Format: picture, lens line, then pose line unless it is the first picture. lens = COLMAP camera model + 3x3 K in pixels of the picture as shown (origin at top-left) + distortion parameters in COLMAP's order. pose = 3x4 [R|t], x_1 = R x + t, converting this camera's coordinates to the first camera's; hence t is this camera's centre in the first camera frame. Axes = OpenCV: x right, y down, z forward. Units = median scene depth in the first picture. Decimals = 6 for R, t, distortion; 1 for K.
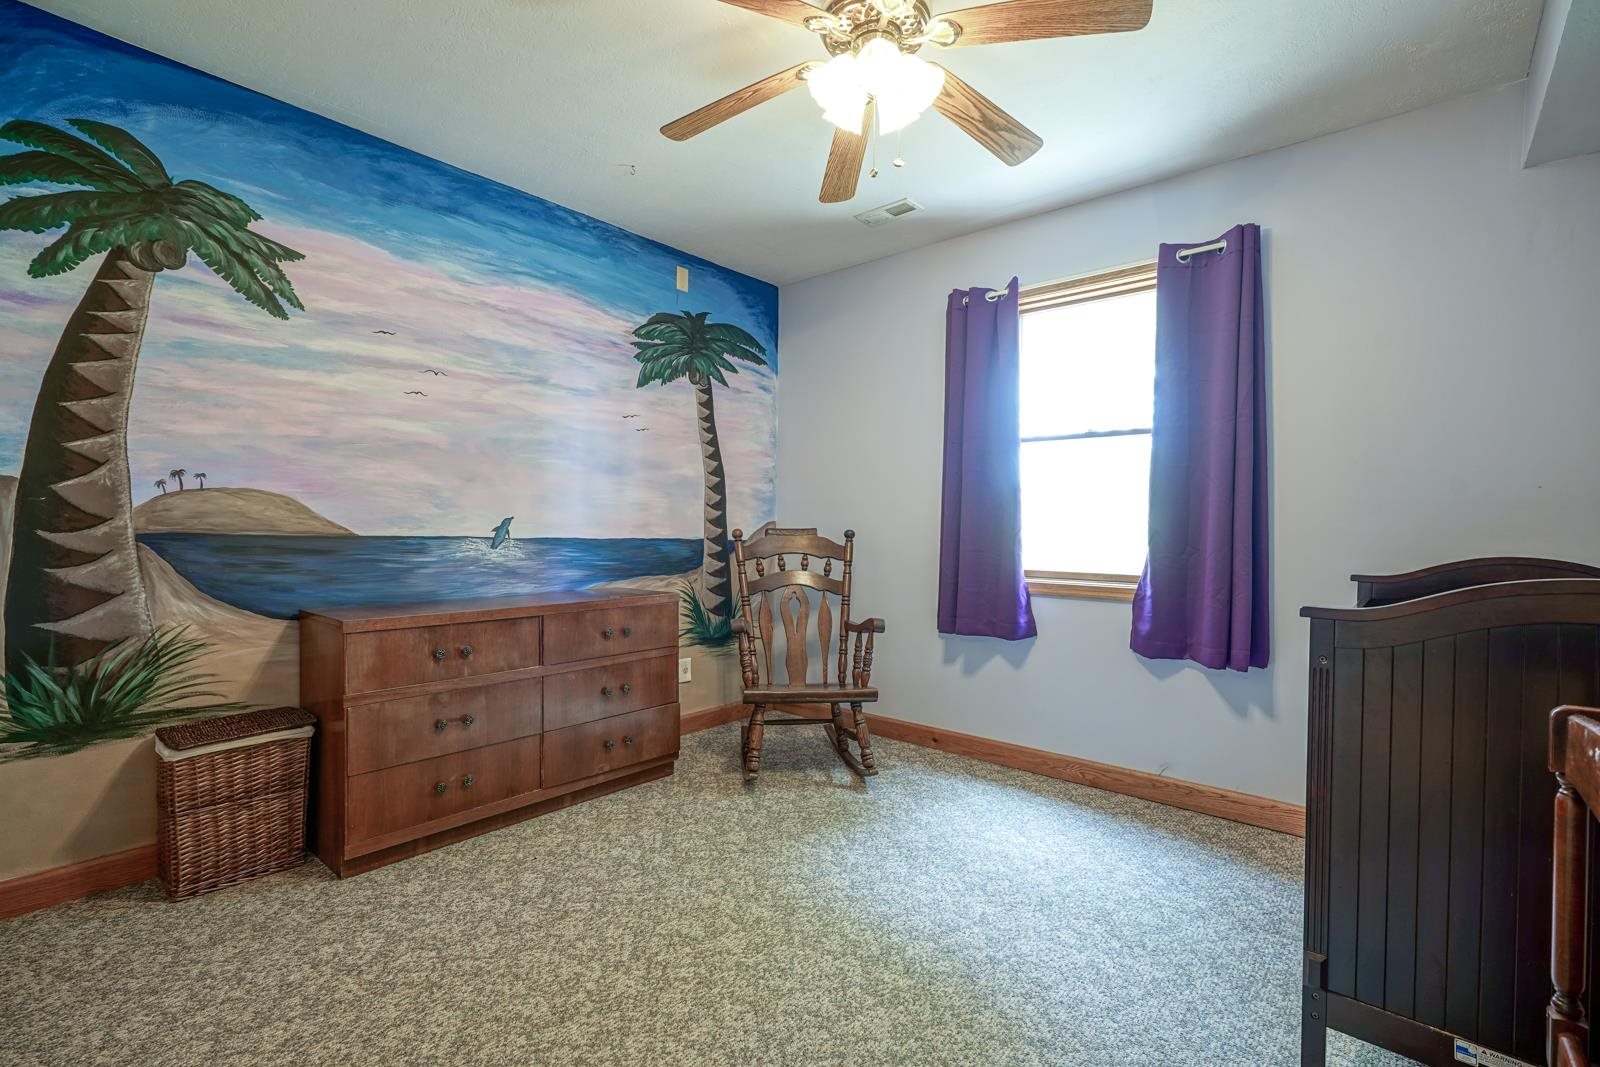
lens RADIAL K [[719.8, 0, 796.5], [0, 719.8, 534.3], [0, 0, 1]] dist [-0.012800, 0.004967]
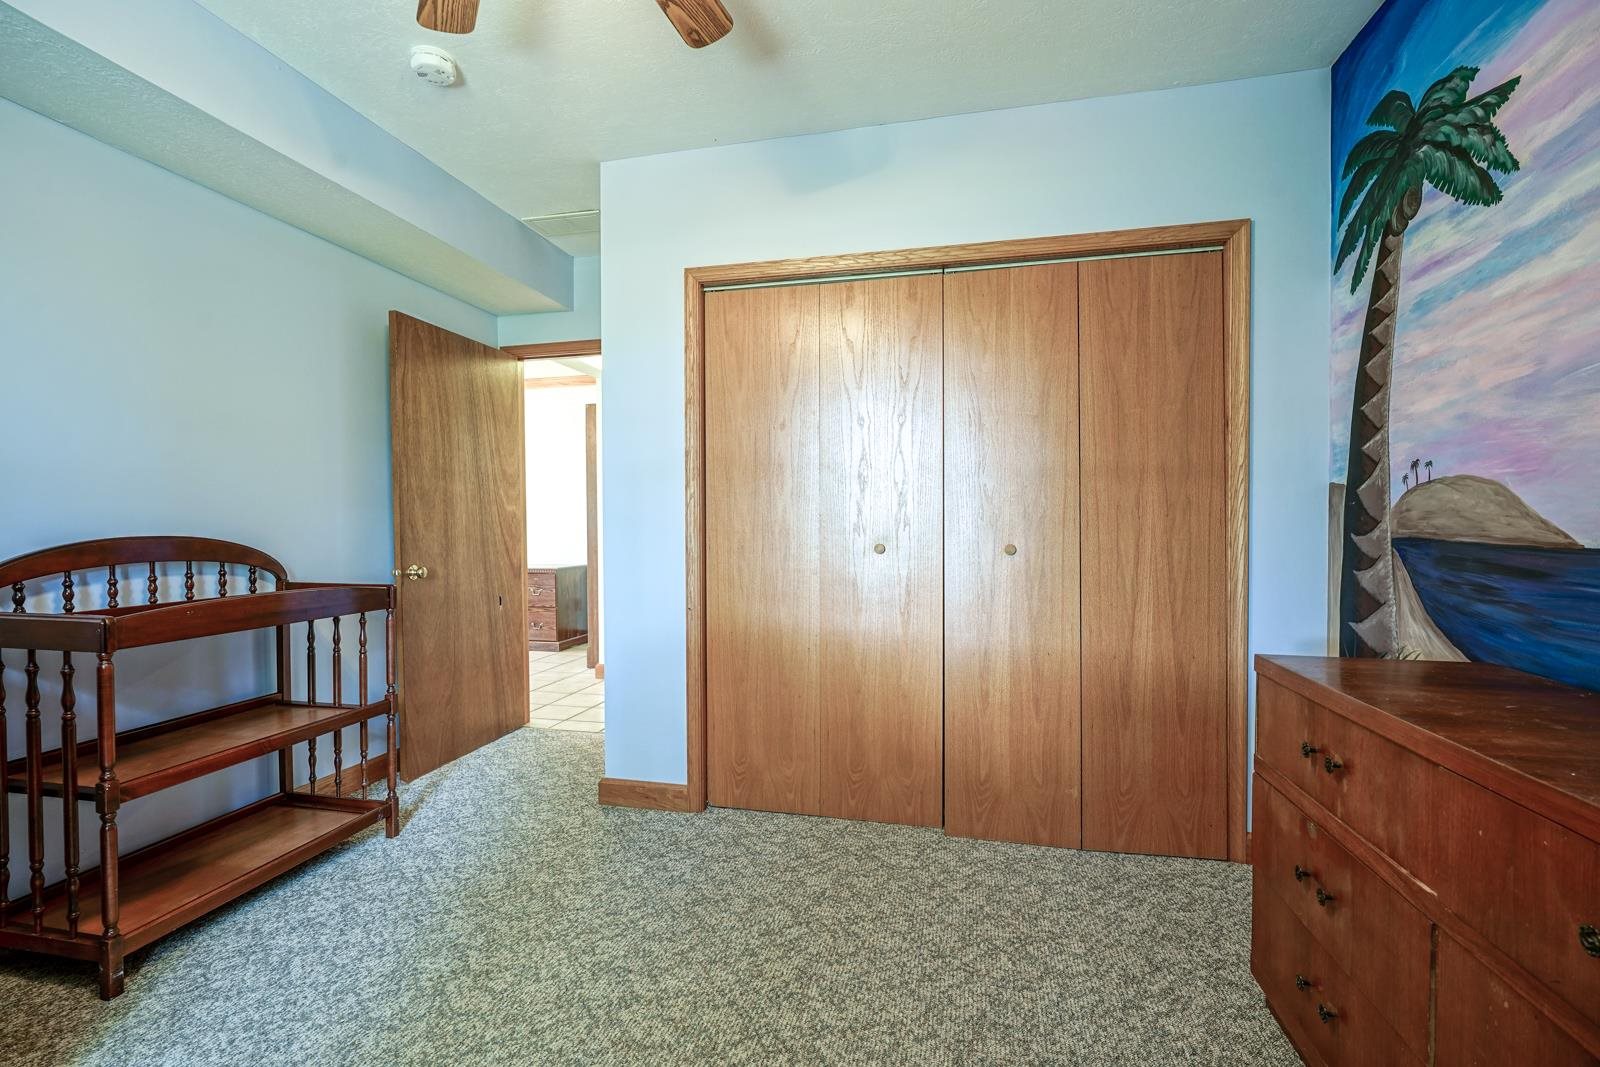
lens RADIAL K [[719.8, 0, 795.5], [0, 719.8, 536.6], [0, 0, 1]] dist [-0.012800, 0.004967]
pose [[-0.884557, 0.004533, -0.466410, 0.133115], [-0.005016, 0.999803, 0.019230, -0.014505], [0.466405, 0.019349, -0.884360, 1.322118]]
